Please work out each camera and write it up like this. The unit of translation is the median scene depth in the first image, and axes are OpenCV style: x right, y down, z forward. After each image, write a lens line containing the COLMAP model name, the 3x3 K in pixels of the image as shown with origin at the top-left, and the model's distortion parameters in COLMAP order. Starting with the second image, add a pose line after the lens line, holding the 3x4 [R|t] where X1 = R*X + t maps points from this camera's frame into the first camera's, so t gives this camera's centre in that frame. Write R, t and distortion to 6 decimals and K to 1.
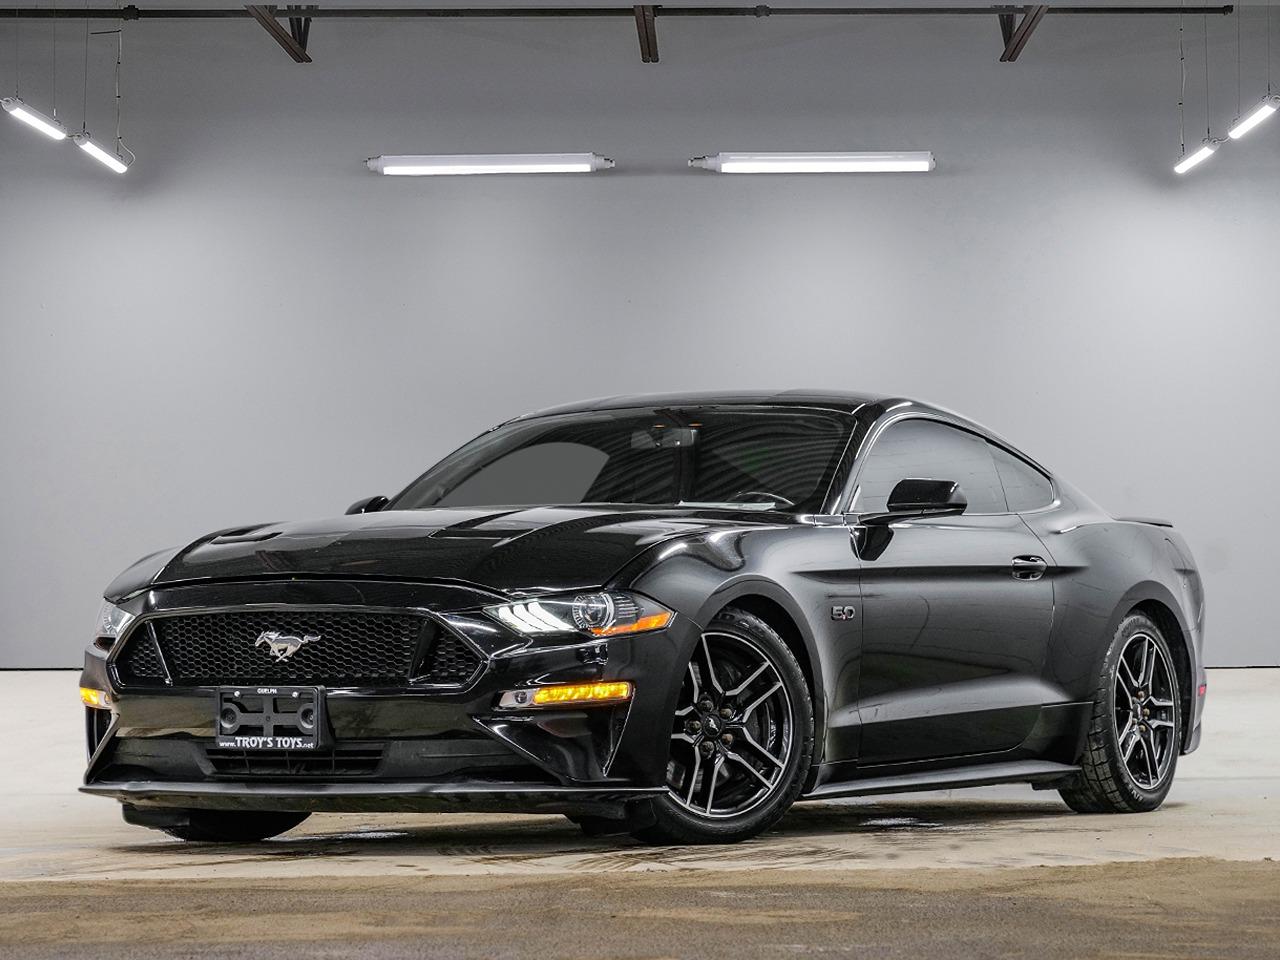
lens RADIAL K [[4119.9, 0, 639.8], [0, 4119.9, 480.5], [0, 0, 1]] dist [-0.273377, 0.000000]
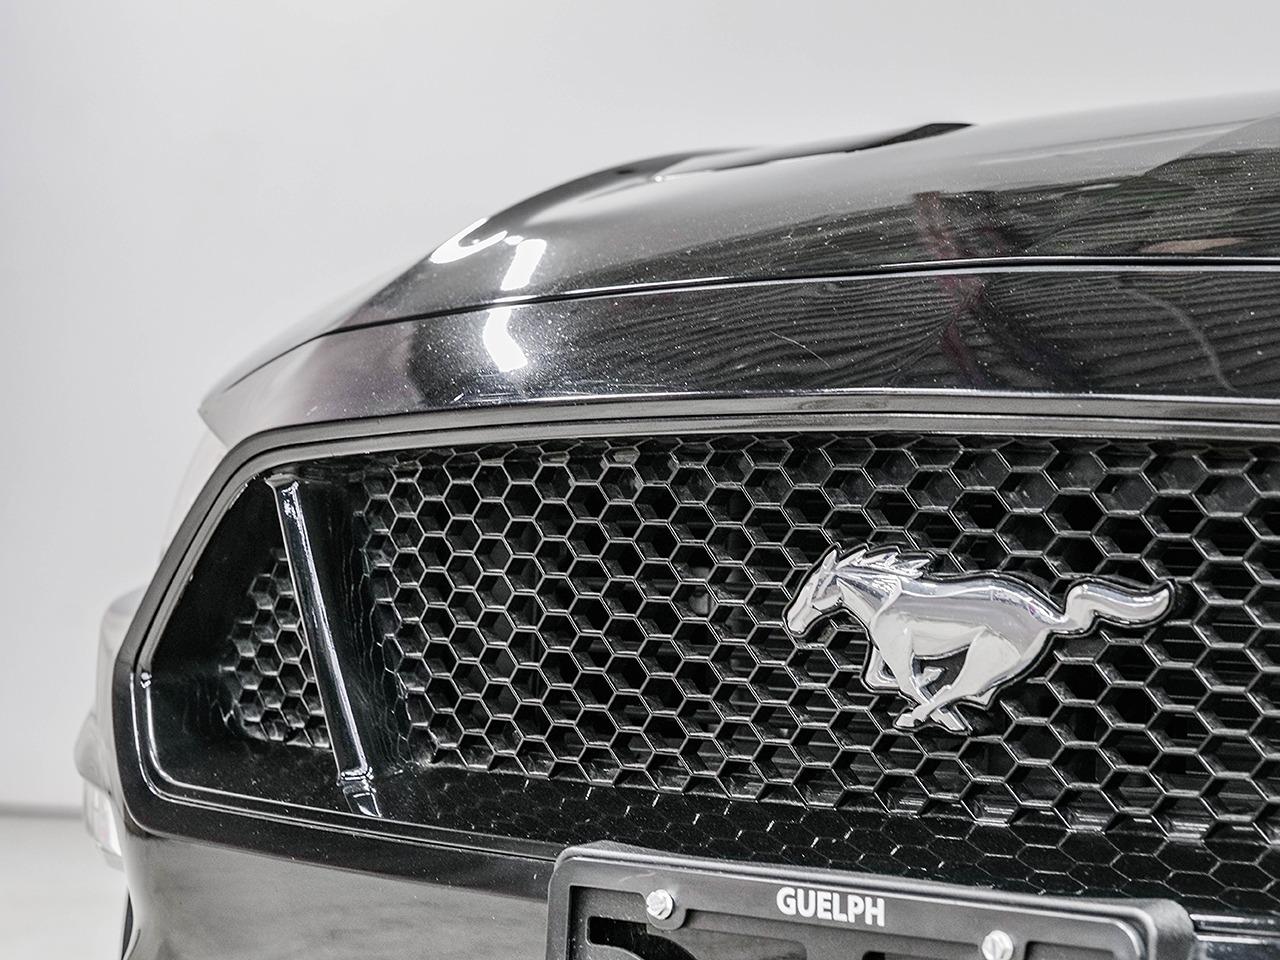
lens RADIAL K [[3539.7, 0, 640.1], [0, 3539.7, 480.8], [0, 0, 1]] dist [-0.148154, 0.000000]
pose [[0.980249, 0.047288, -0.192033, -0.071310], [-0.046192, 0.998881, 0.010180, 0.032800], [0.192300, -0.001109, 0.981336, 0.854326]]
